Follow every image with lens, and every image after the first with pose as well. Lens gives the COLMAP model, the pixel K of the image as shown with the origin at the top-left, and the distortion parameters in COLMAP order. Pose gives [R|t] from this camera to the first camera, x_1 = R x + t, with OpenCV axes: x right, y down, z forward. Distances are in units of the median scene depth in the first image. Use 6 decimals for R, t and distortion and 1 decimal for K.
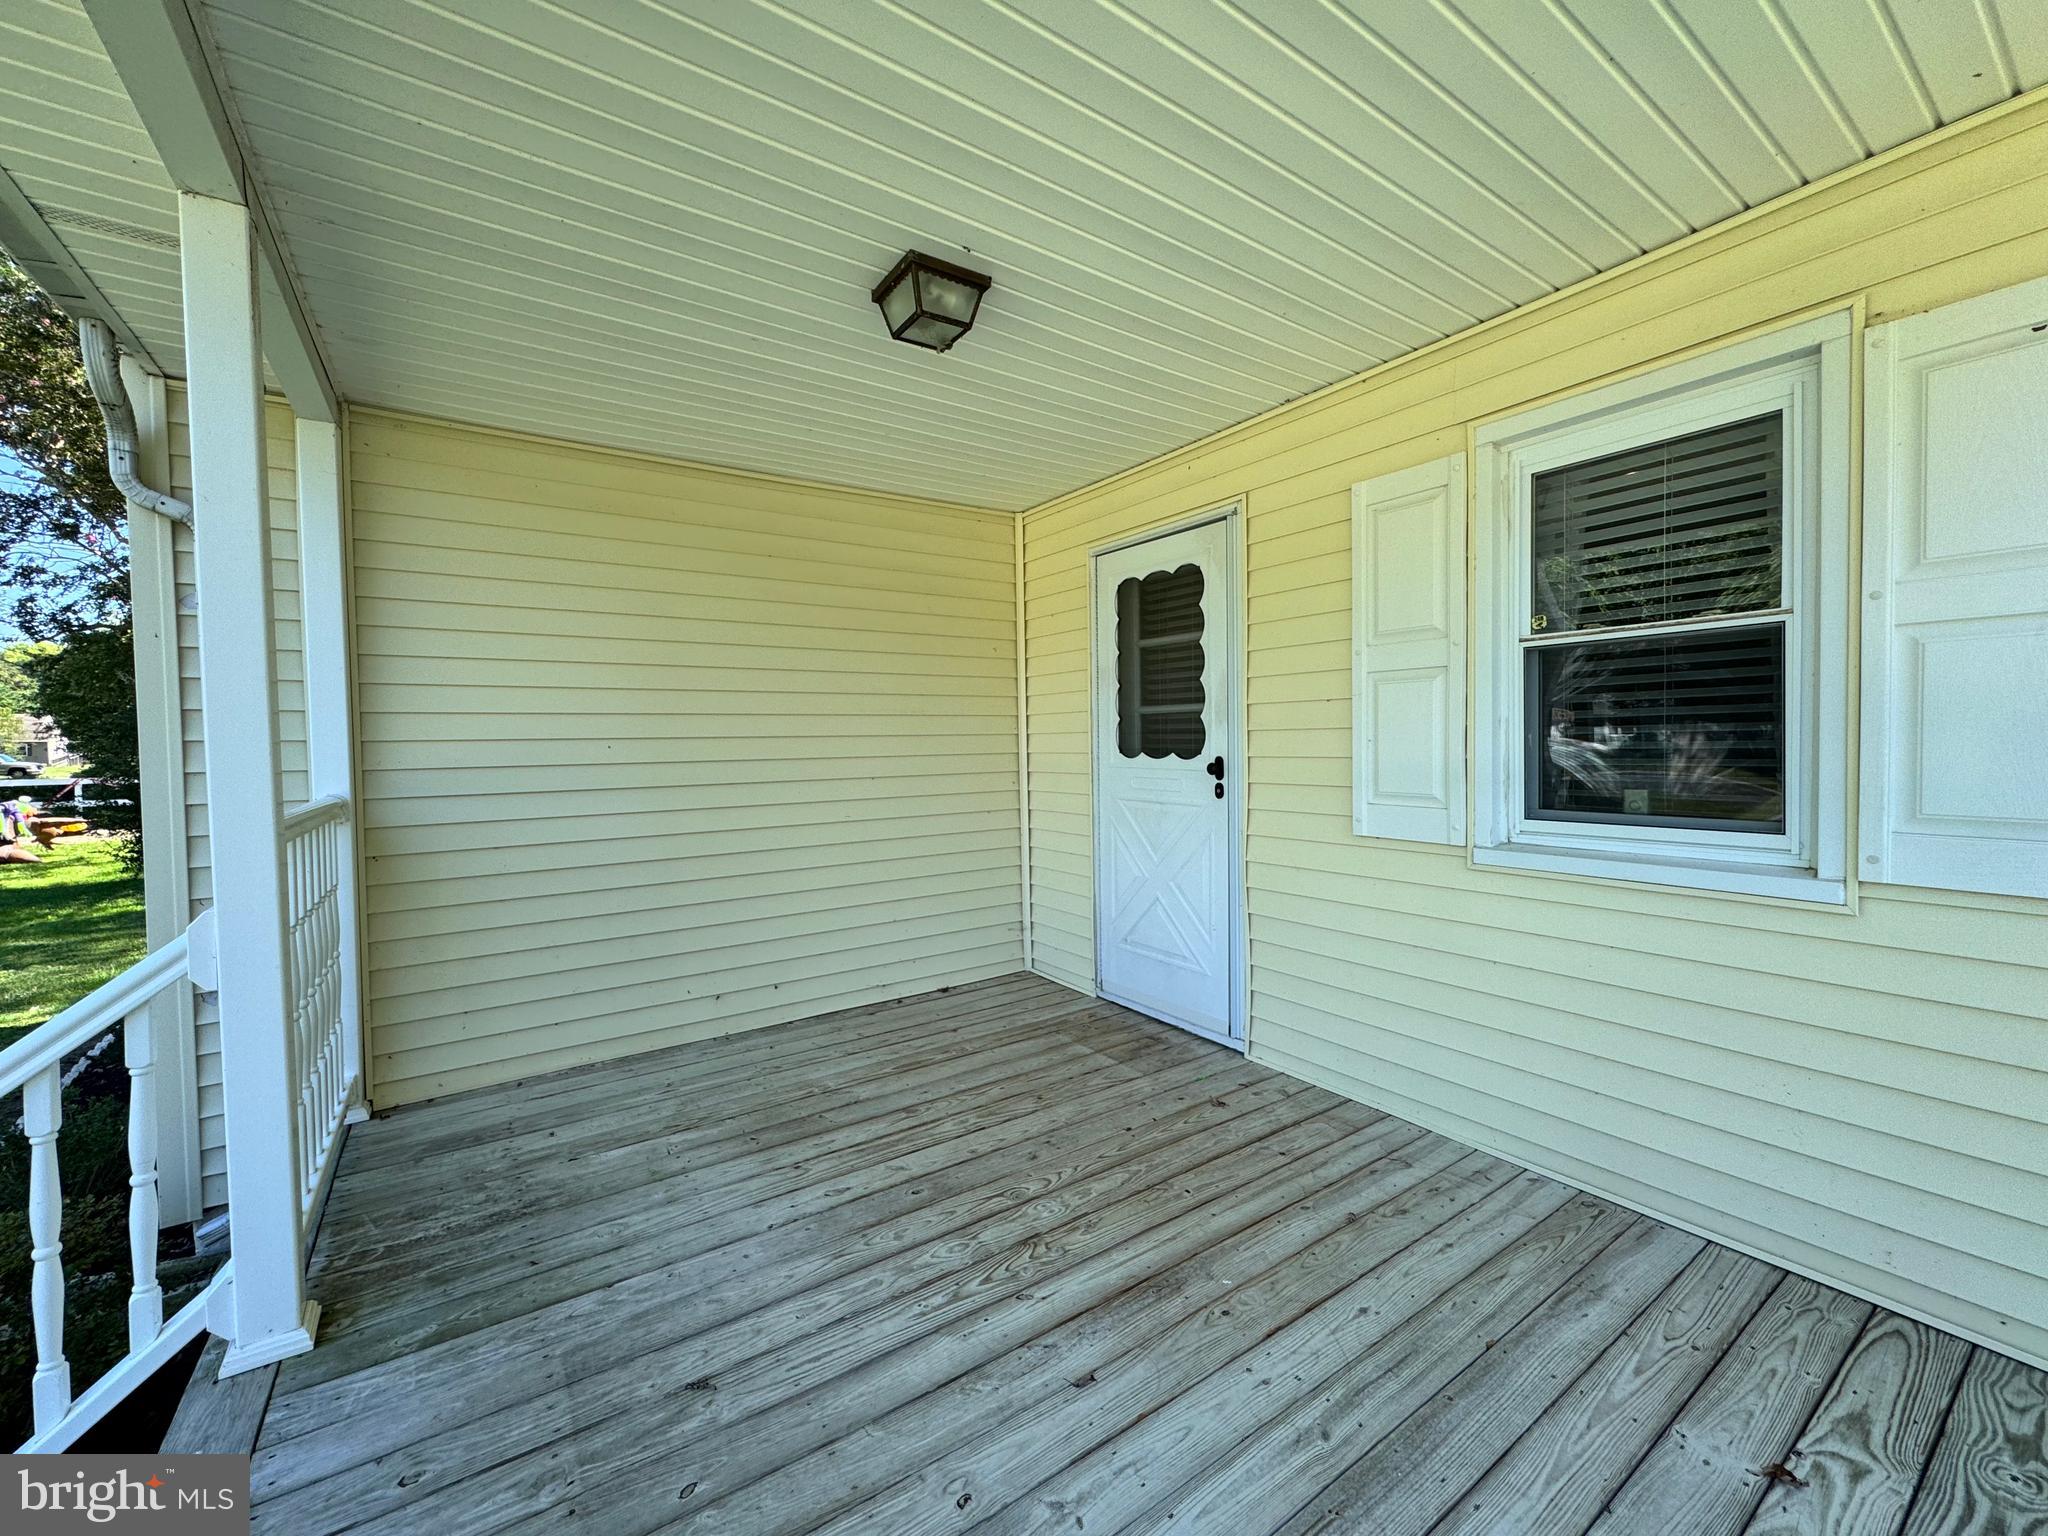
lens RADIAL K [[819.1, 0, 1012.3], [0, 819.1, 765.1], [0, 0, 1]] dist [-0.001792, -0.000039]
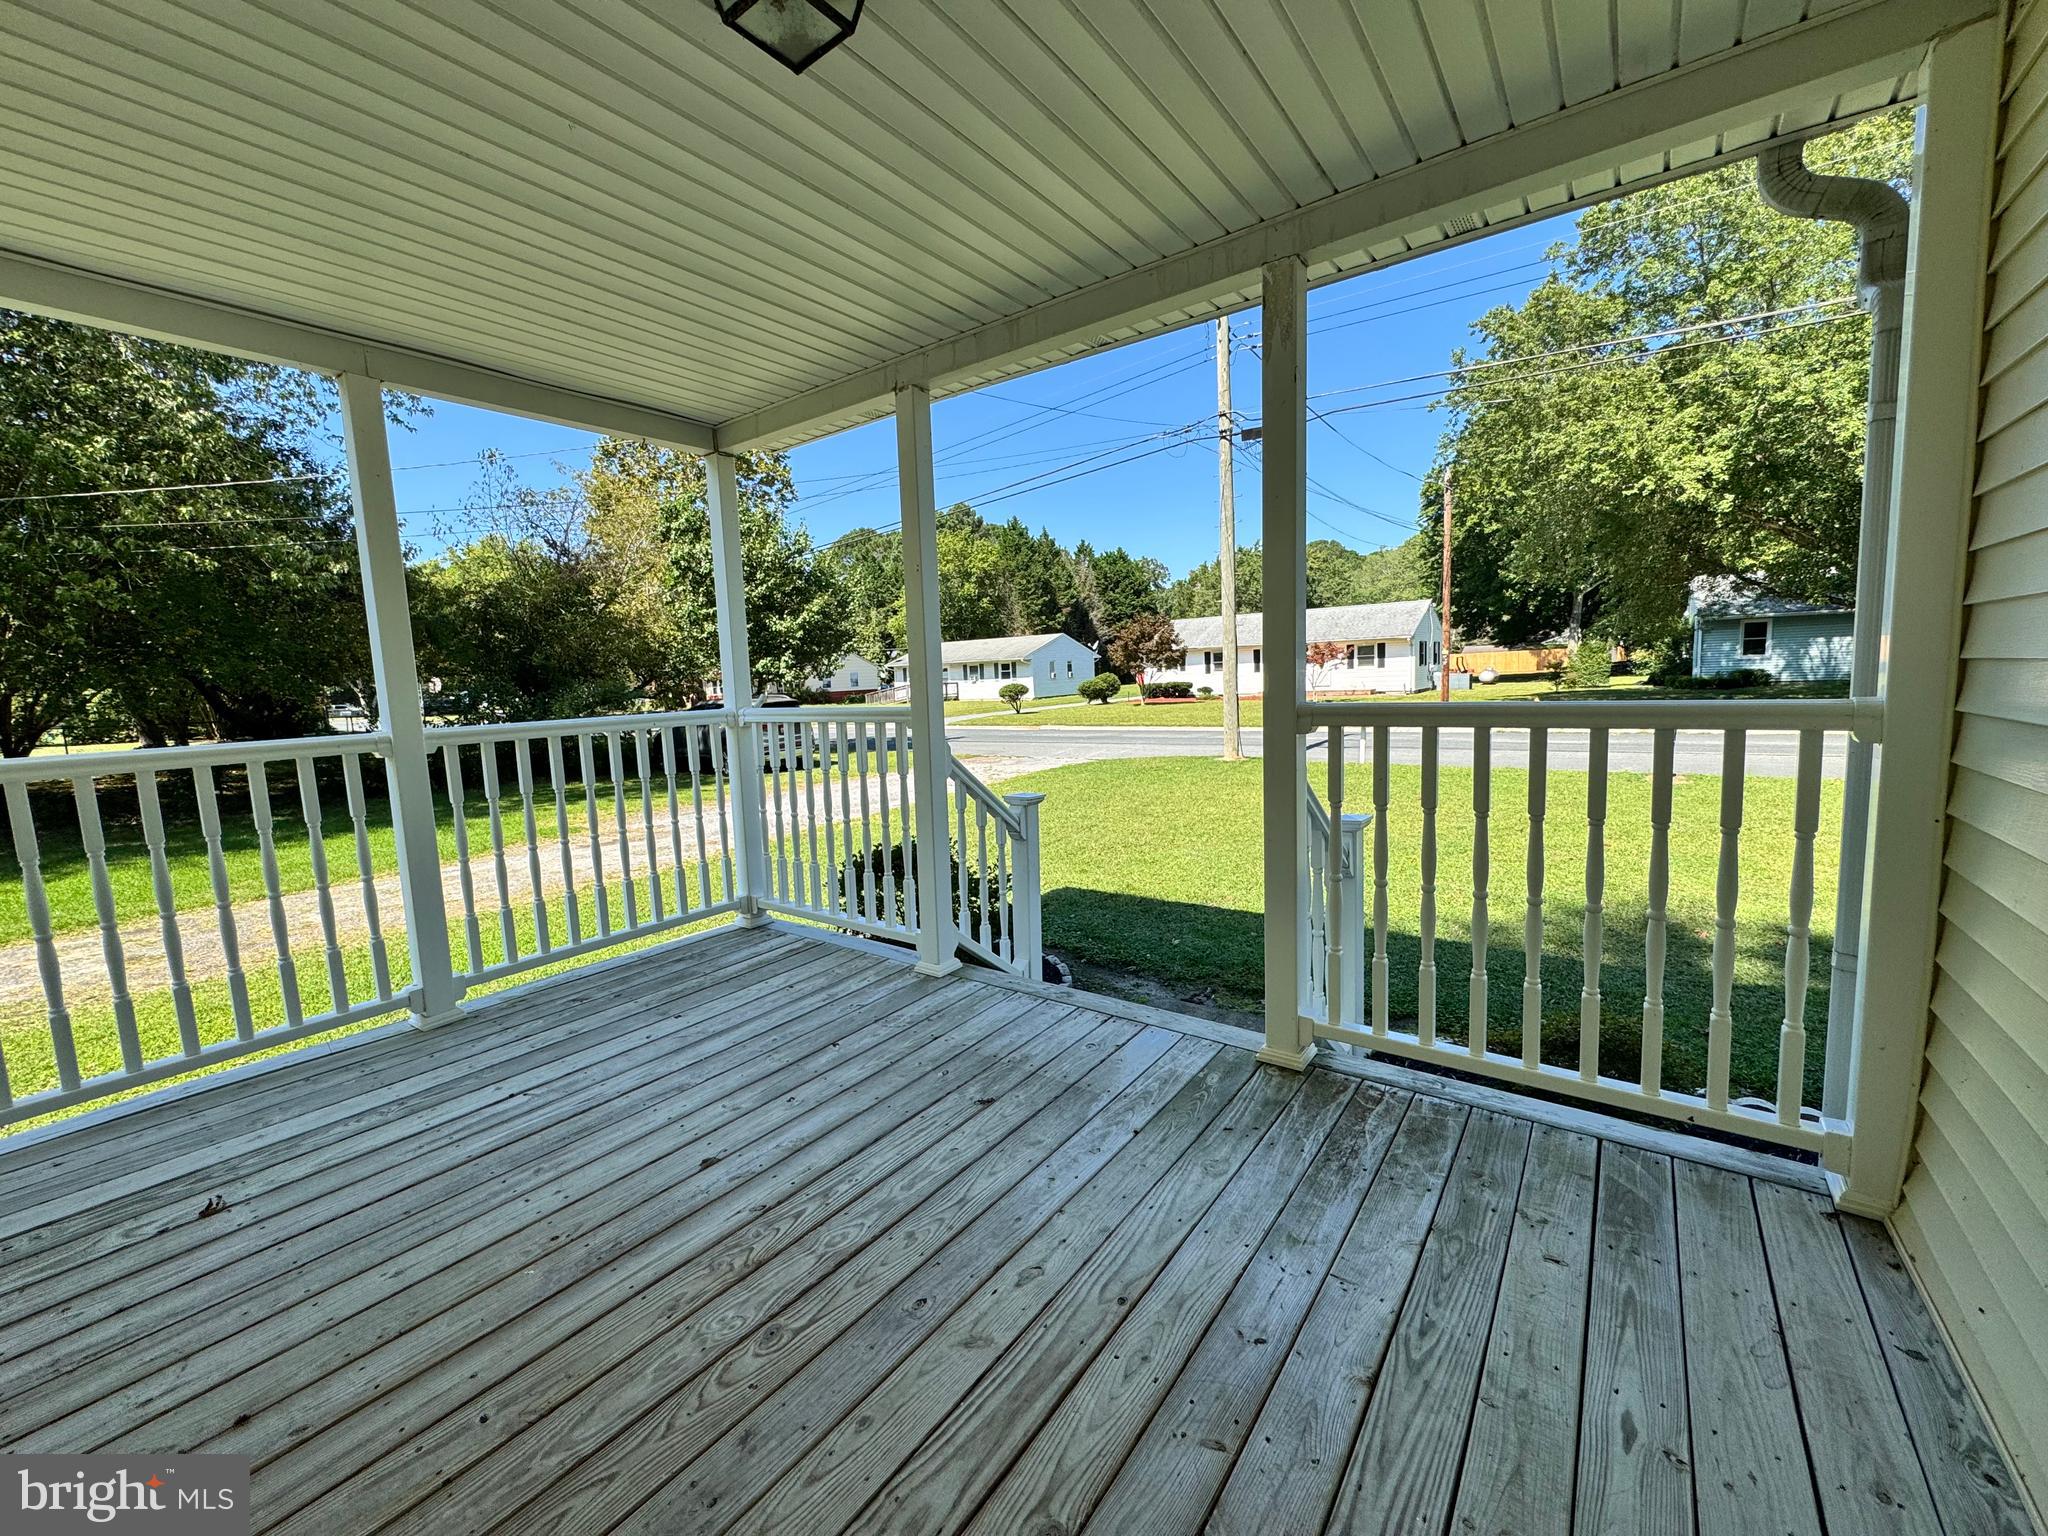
lens RADIAL K [[819.1, 0, 1012.3], [0, 819.1, 765.1], [0, 0, 1]] dist [-0.001792, -0.000039]
pose [[-0.945475, 0.087355, -0.313762, -0.012872], [0.045132, 0.989206, 0.139407, -0.038190], [0.322553, 0.117645, -0.939212, 1.926287]]
